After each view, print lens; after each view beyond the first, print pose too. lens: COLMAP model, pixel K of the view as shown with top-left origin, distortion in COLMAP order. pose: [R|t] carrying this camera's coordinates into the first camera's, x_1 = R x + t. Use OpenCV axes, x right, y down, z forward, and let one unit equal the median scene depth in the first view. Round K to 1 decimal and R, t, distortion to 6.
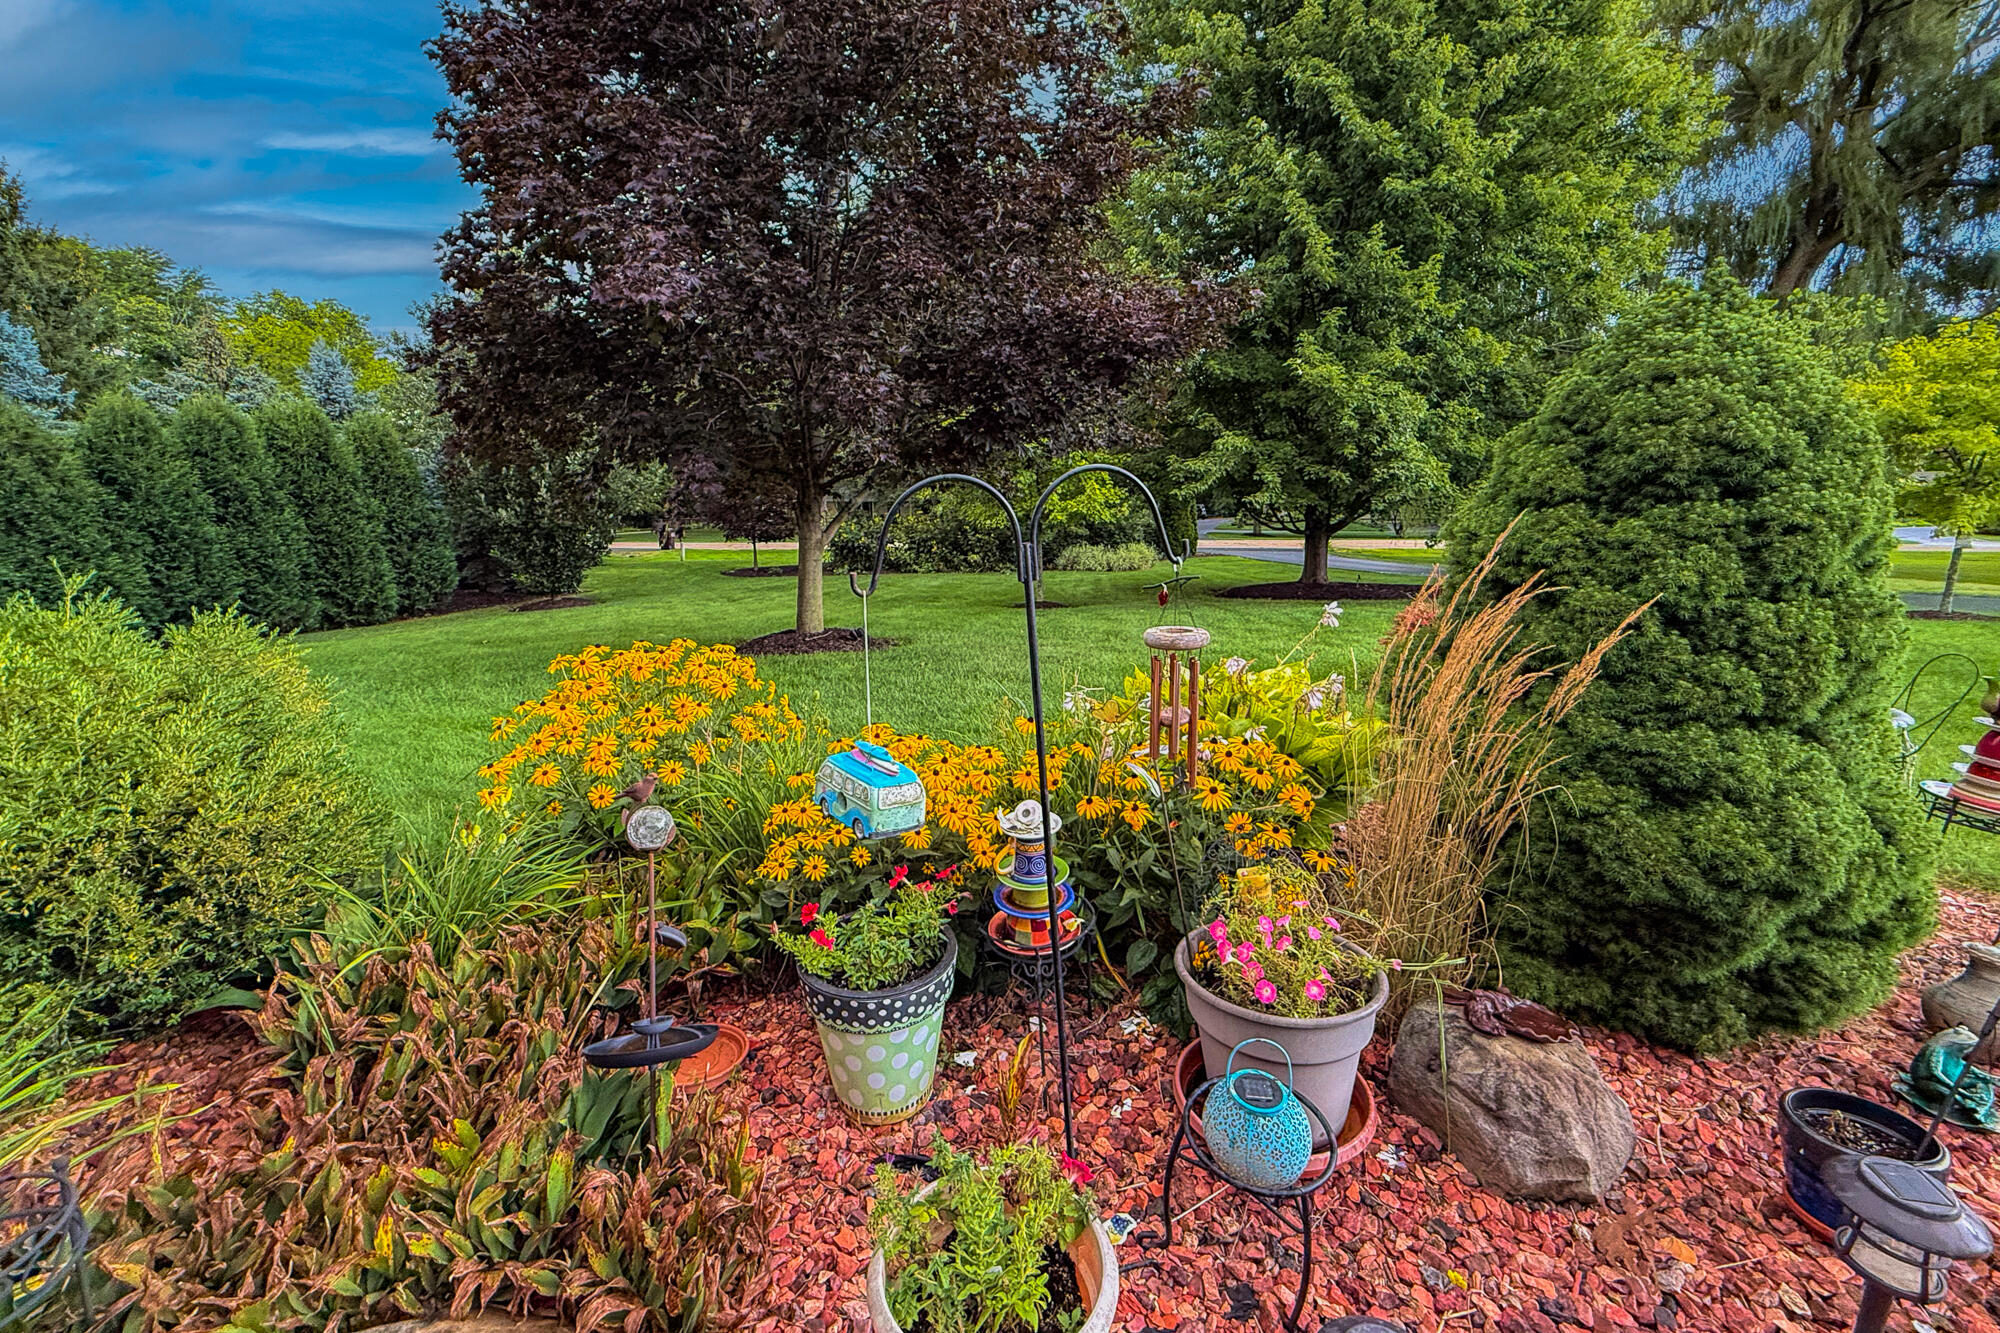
lens RADIAL K [[823.0, 0, 995.9], [0, 823.0, 668.2], [0, 0, 1]] dist [-0.002515, -0.000179]
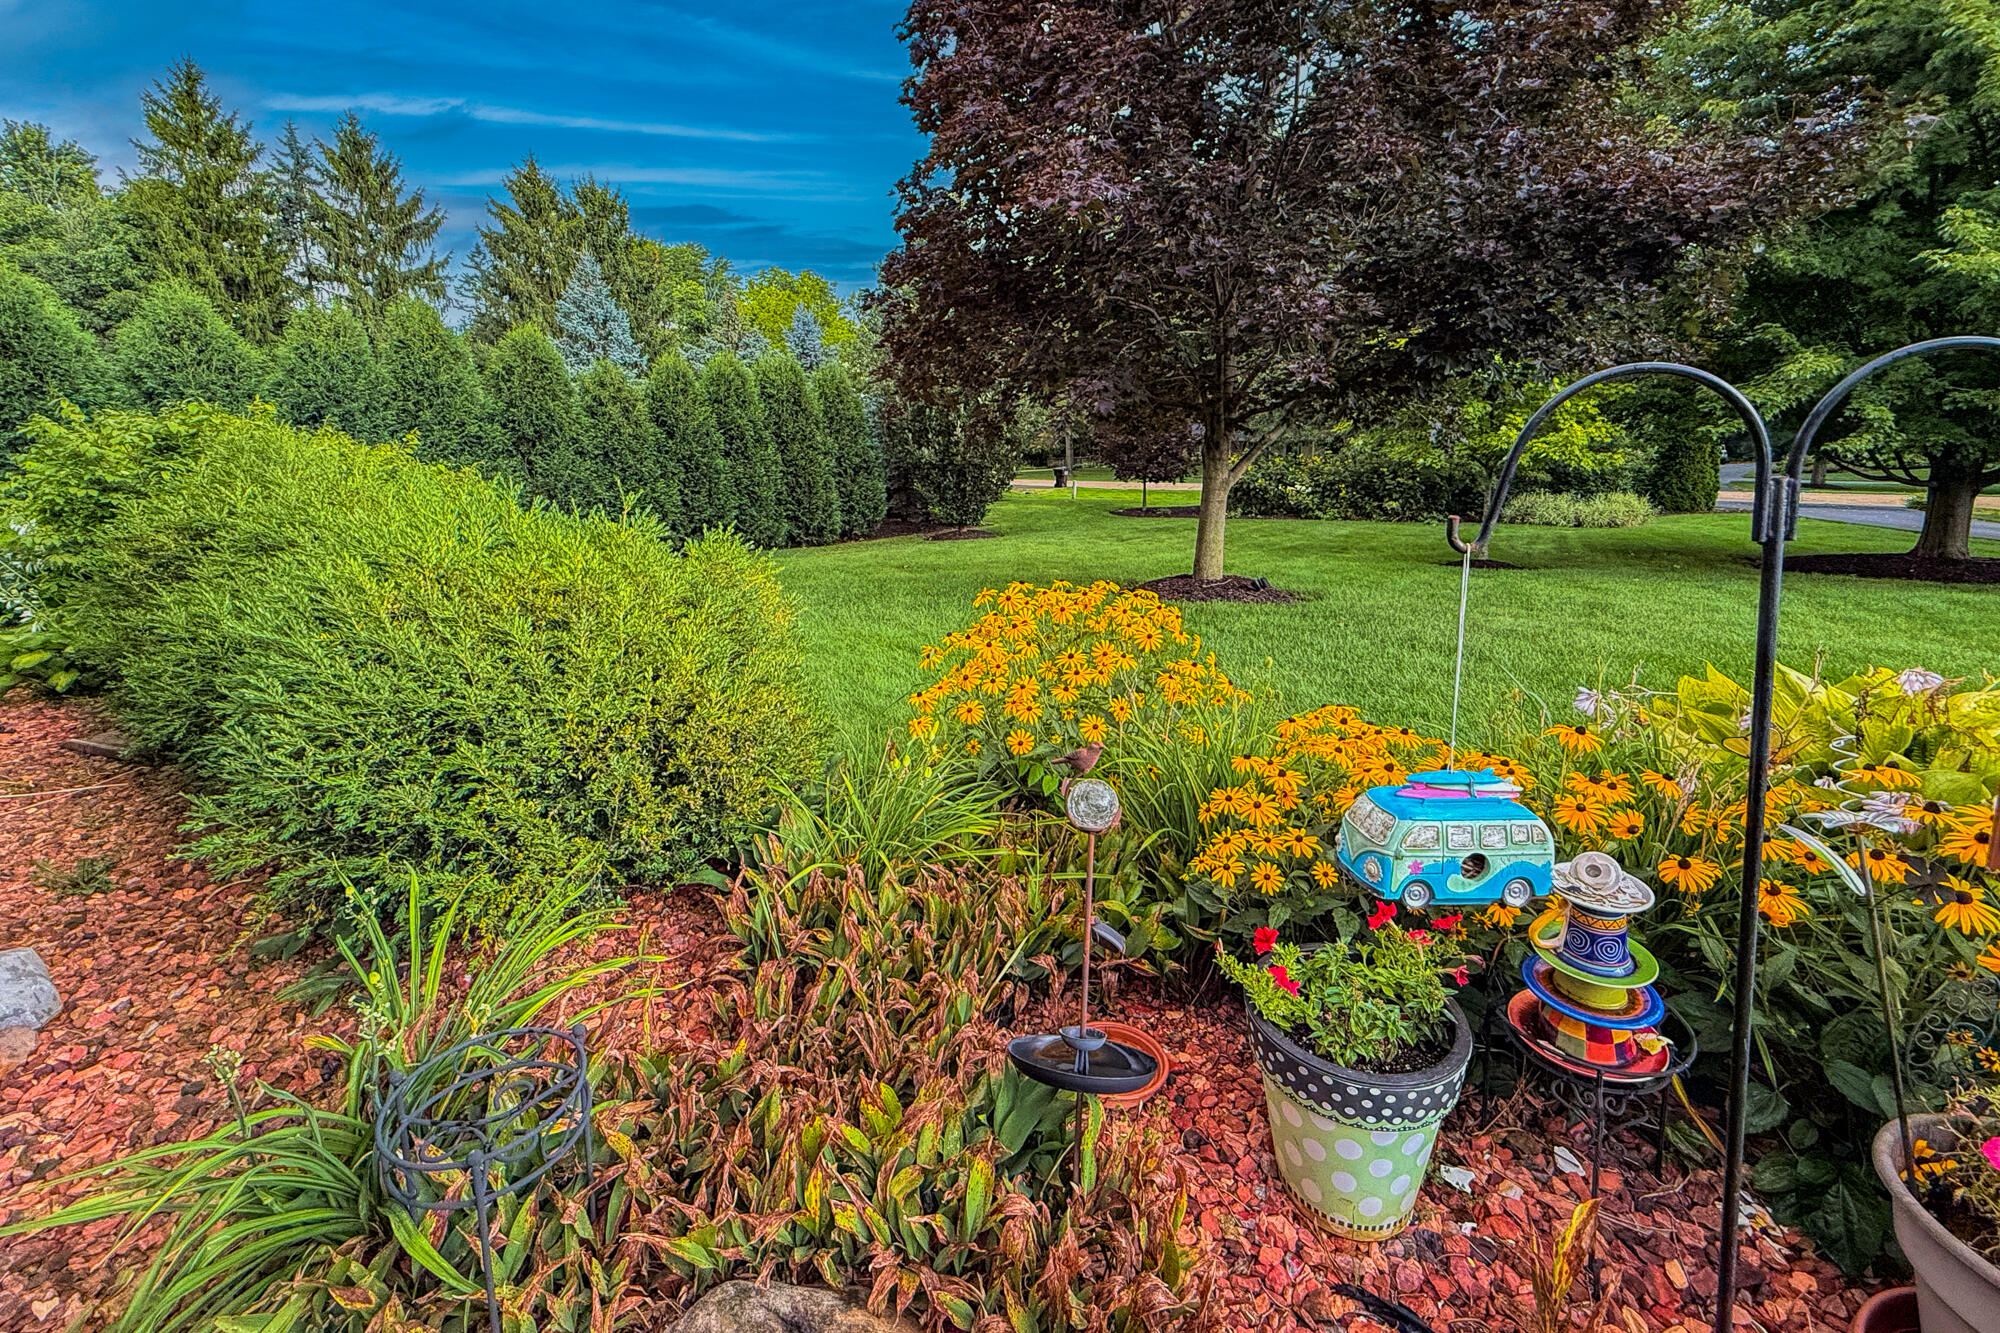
lens RADIAL K [[823.0, 0, 1002.0], [0, 823.0, 661.5], [0, 0, 1]] dist [-0.002515, -0.000179]
pose [[0.906757, 0.109407, -0.407212, -0.141244], [-0.084854, 0.993341, 0.077937, -0.010755], [0.413027, -0.036116, 0.910003, 0.151676]]
